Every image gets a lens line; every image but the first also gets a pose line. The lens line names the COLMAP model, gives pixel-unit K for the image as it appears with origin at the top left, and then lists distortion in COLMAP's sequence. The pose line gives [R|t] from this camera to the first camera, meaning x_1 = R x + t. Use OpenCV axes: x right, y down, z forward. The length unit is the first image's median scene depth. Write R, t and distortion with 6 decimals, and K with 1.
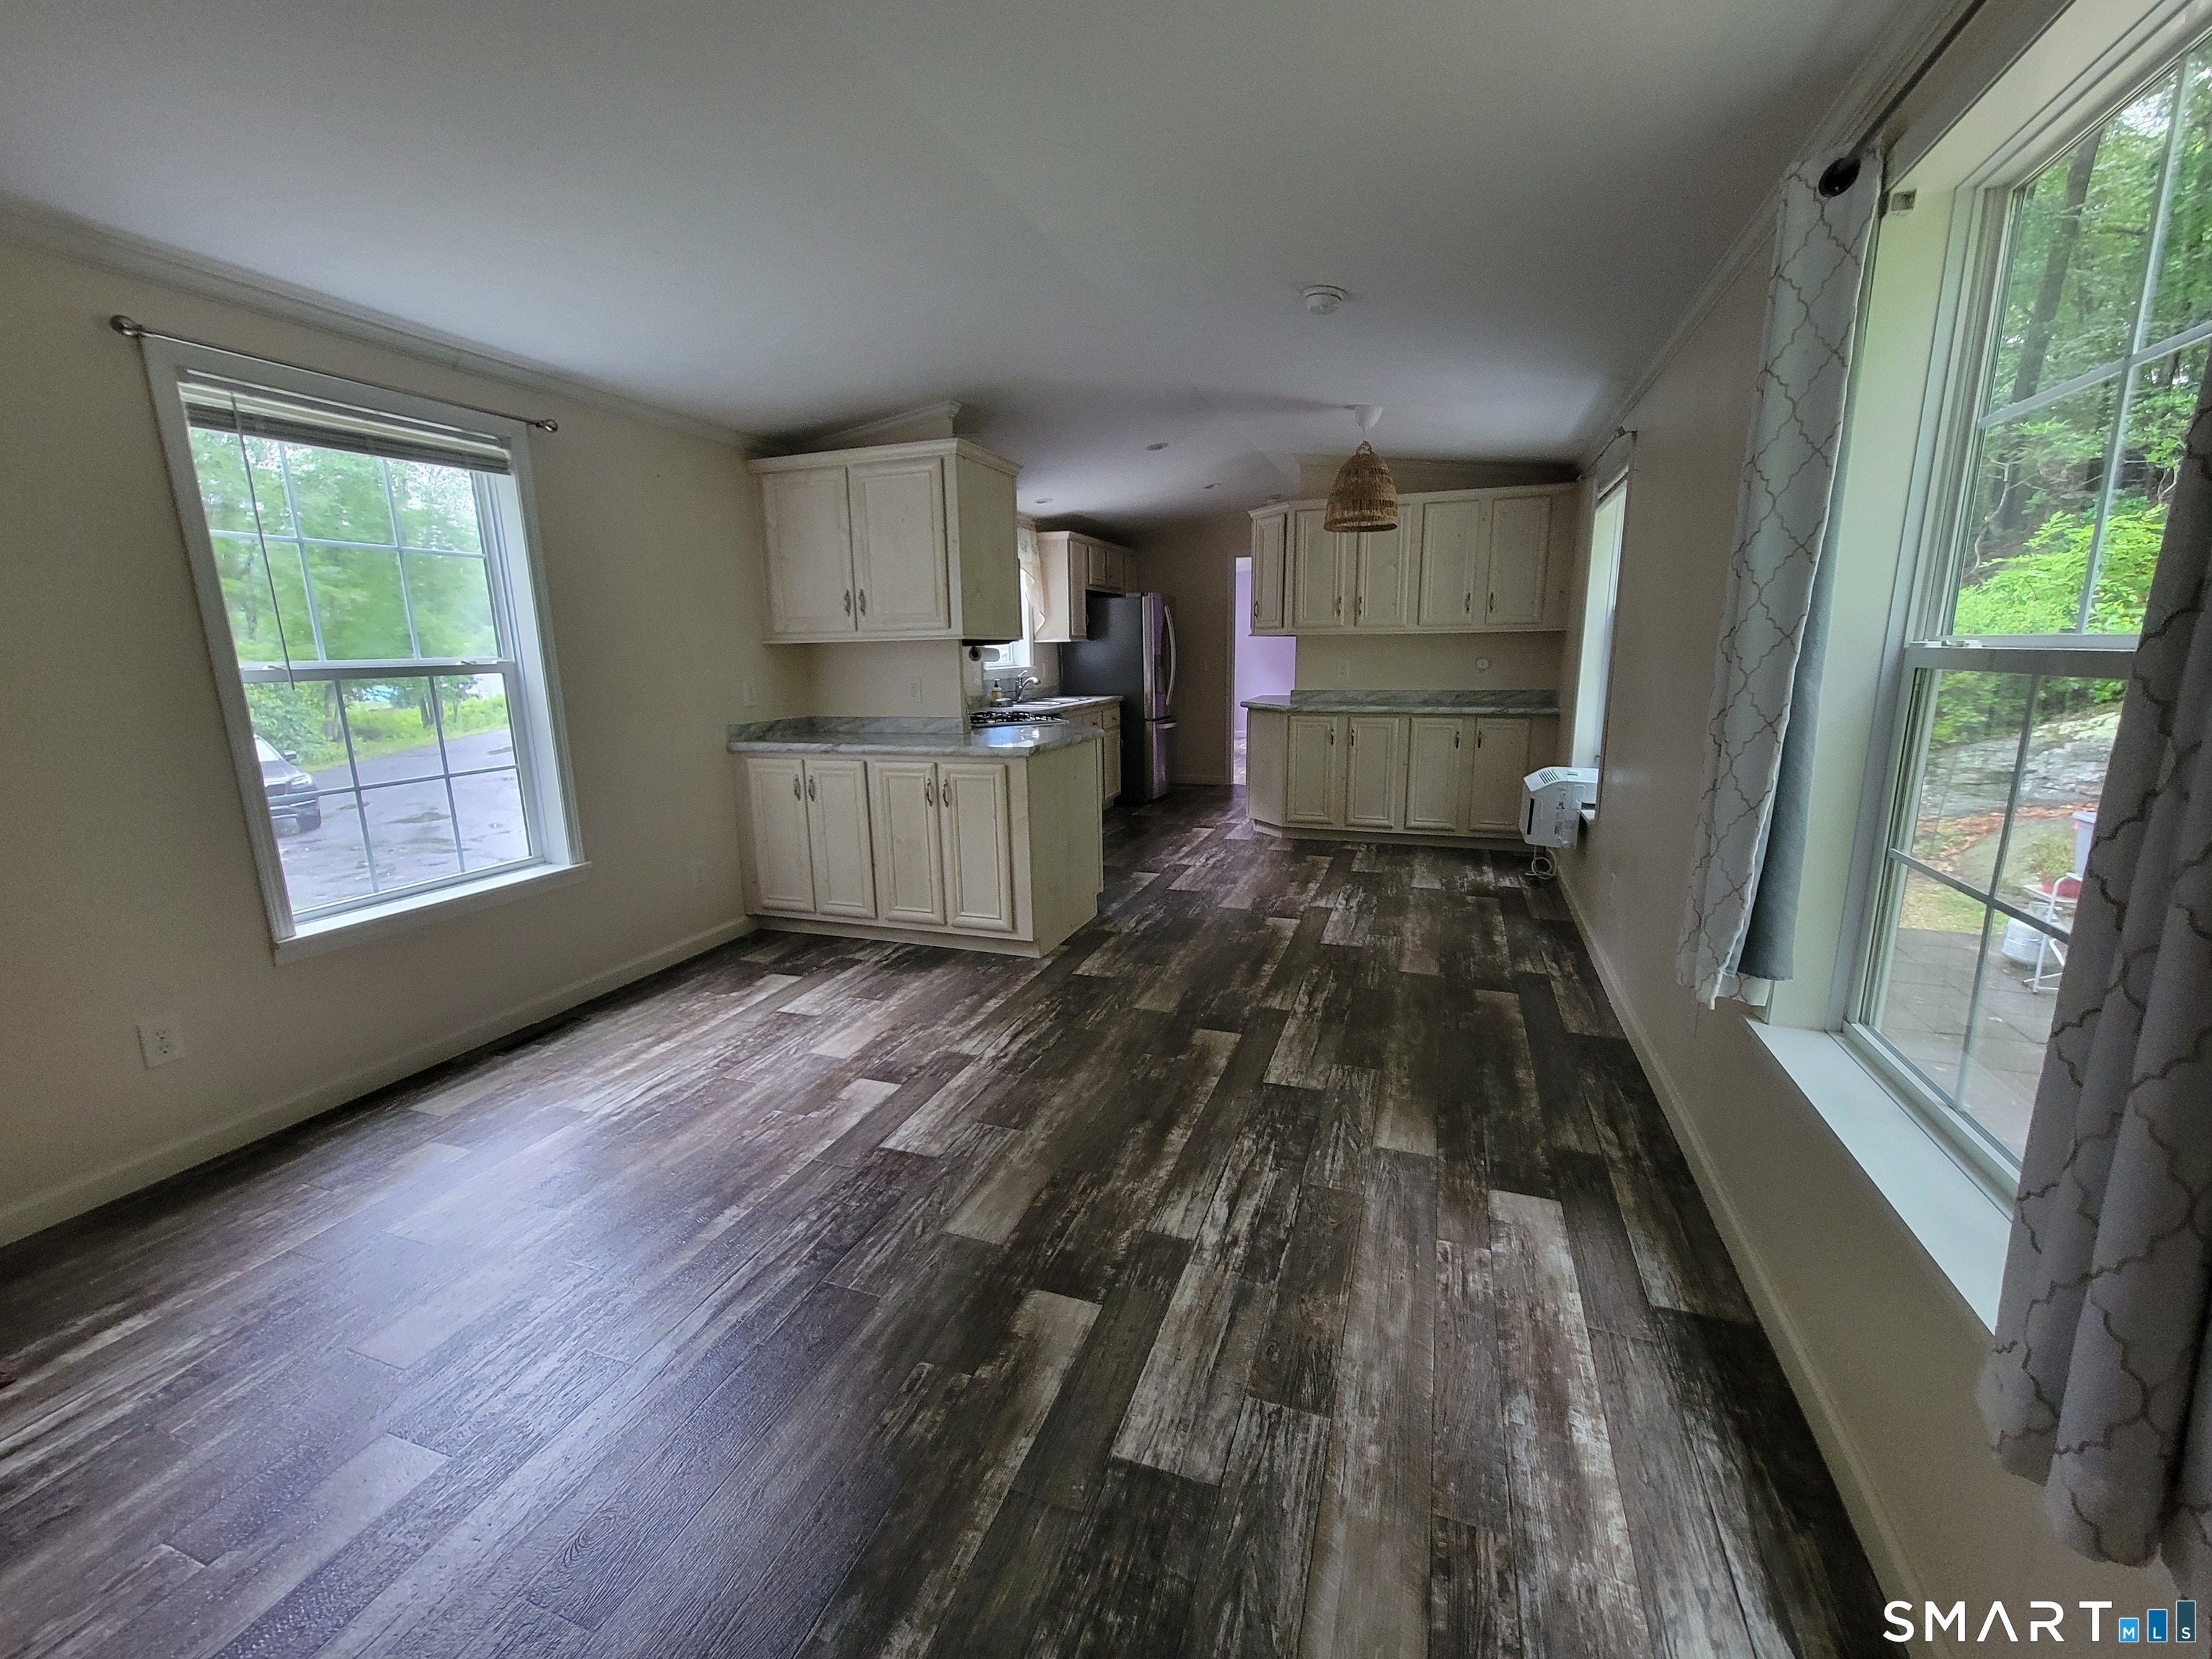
lens RADIAL K [[900.9, 0, 1111.1], [0, 900.9, 832.0], [0, 0, 1]] dist [0.001097, 0.000167]
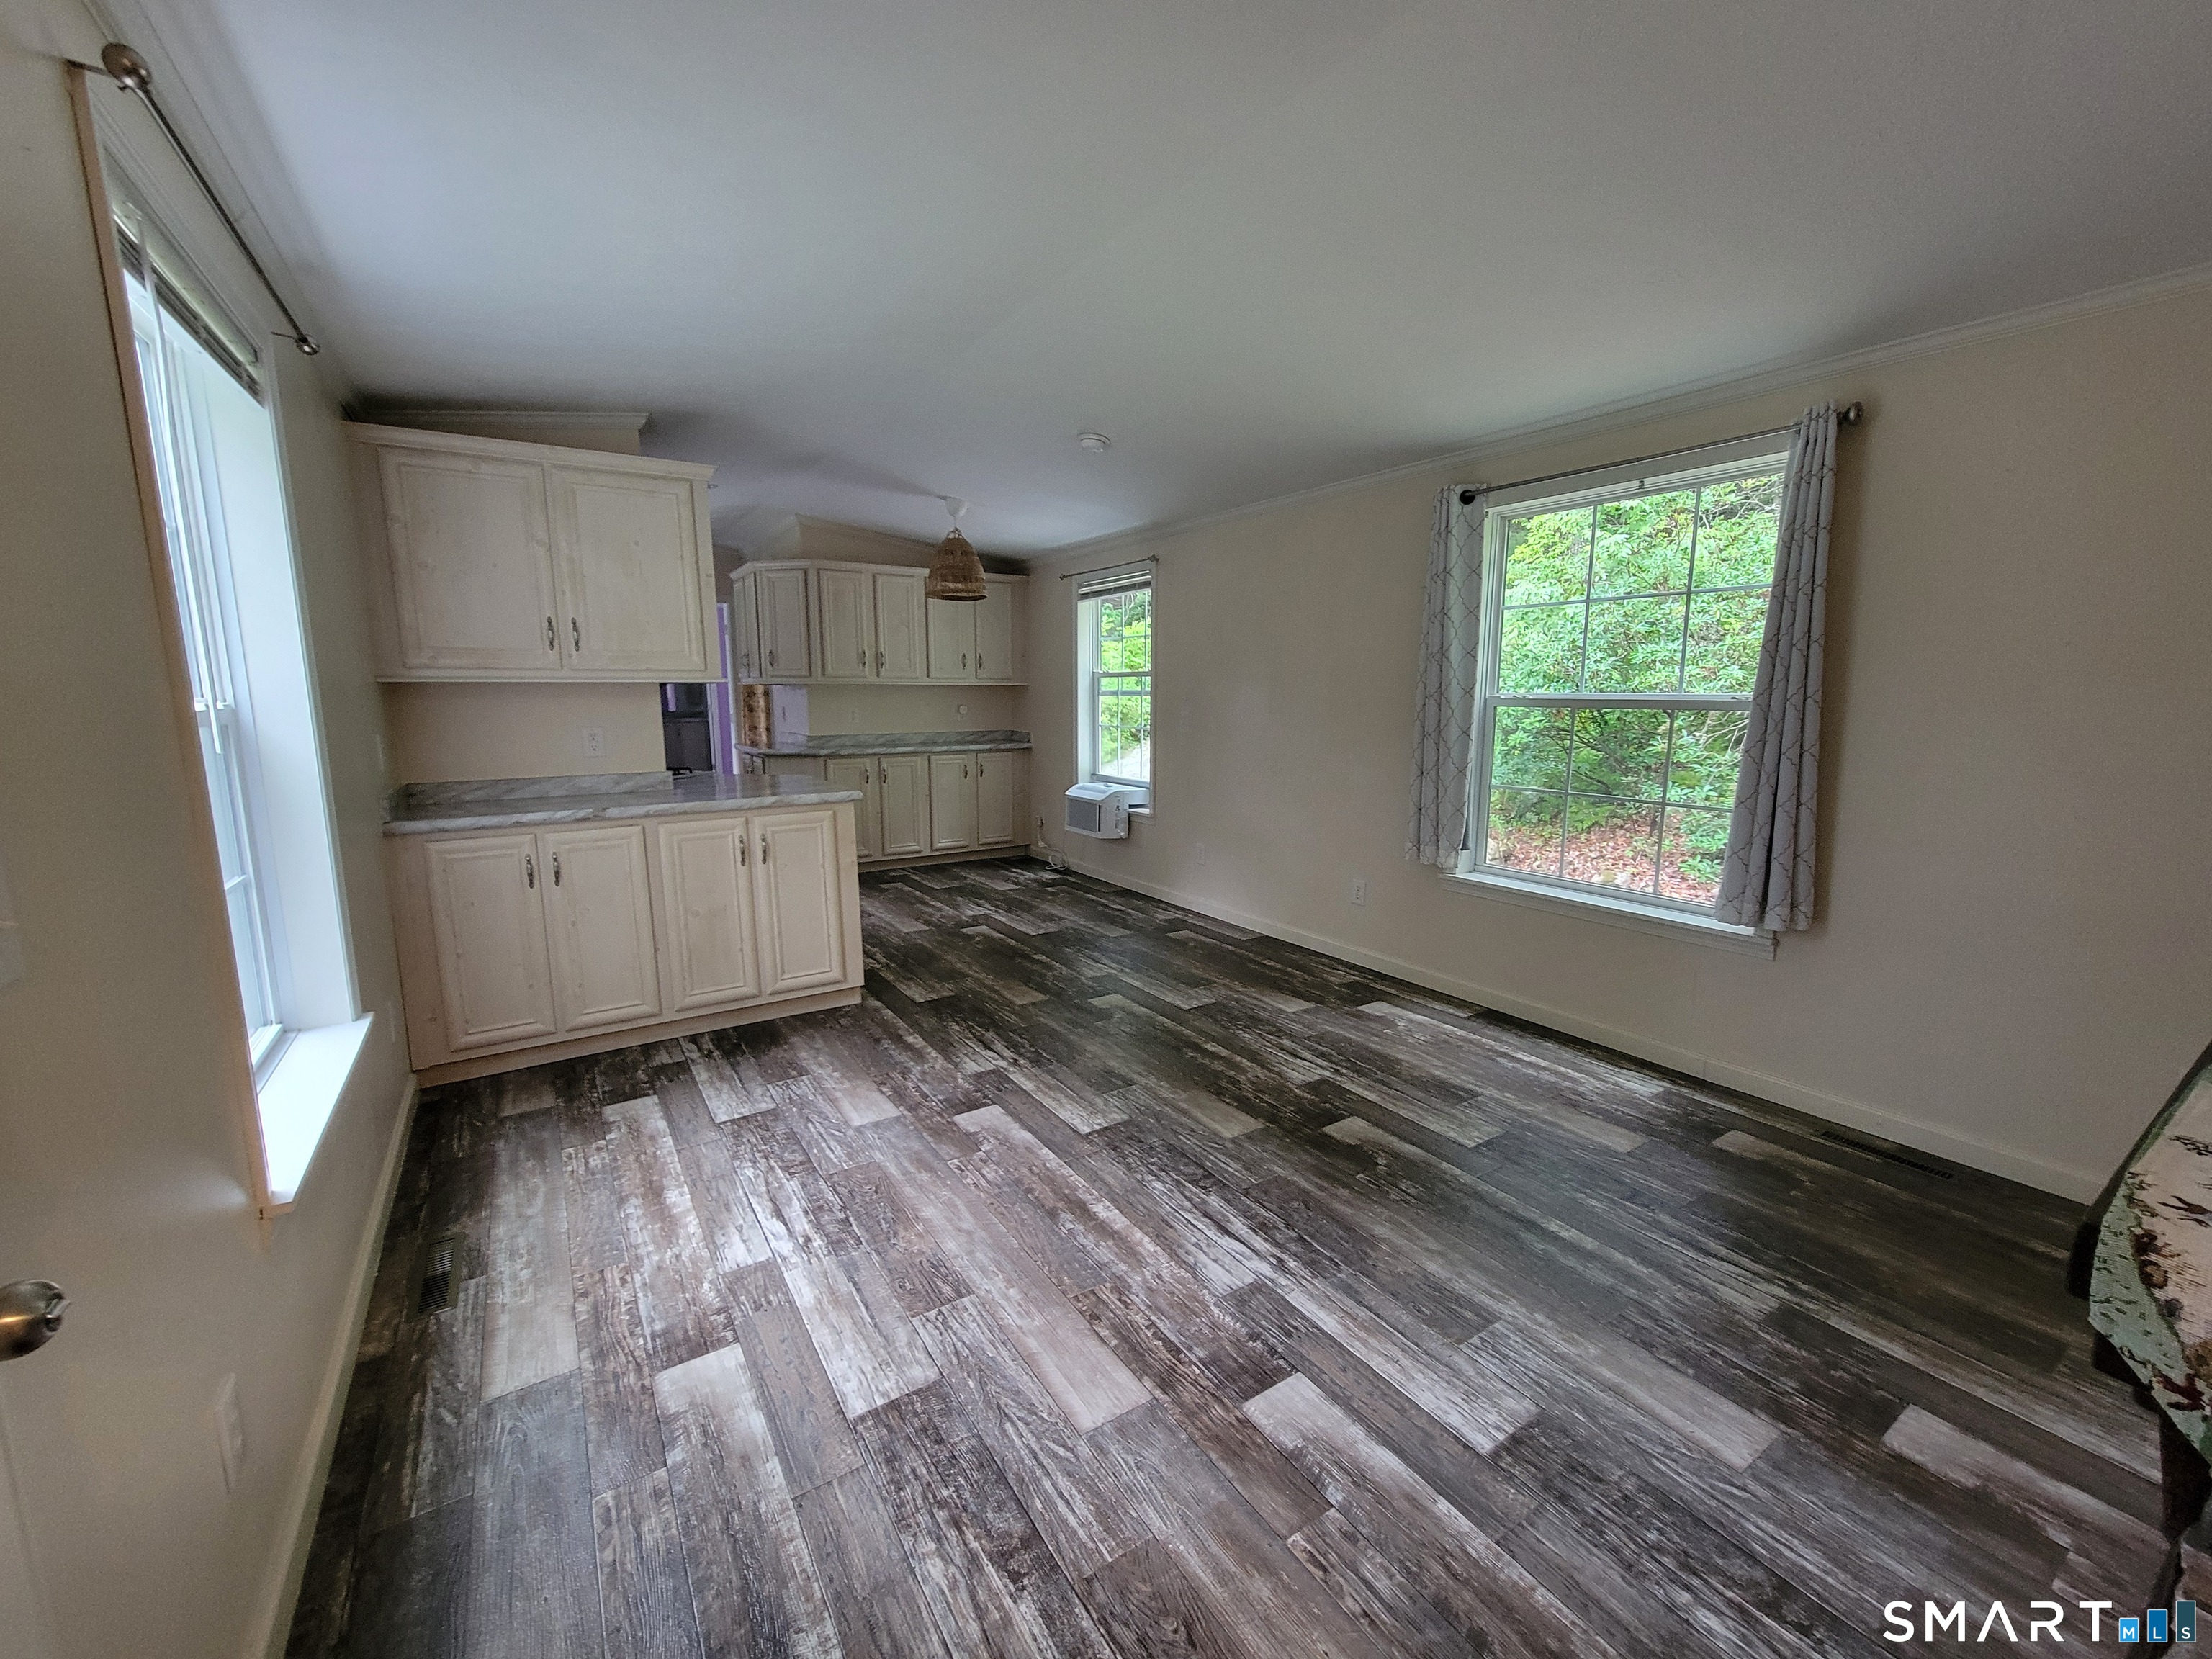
lens RADIAL K [[900.9, 0, 1111.1], [0, 900.9, 832.0], [0, 0, 1]] dist [0.001097, 0.000167]
pose [[0.604343, -0.109294, 0.789192, -0.785950], [0.152381, 0.988116, 0.020153, -0.027862], [-0.782016, 0.108078, 0.613816, 0.179633]]
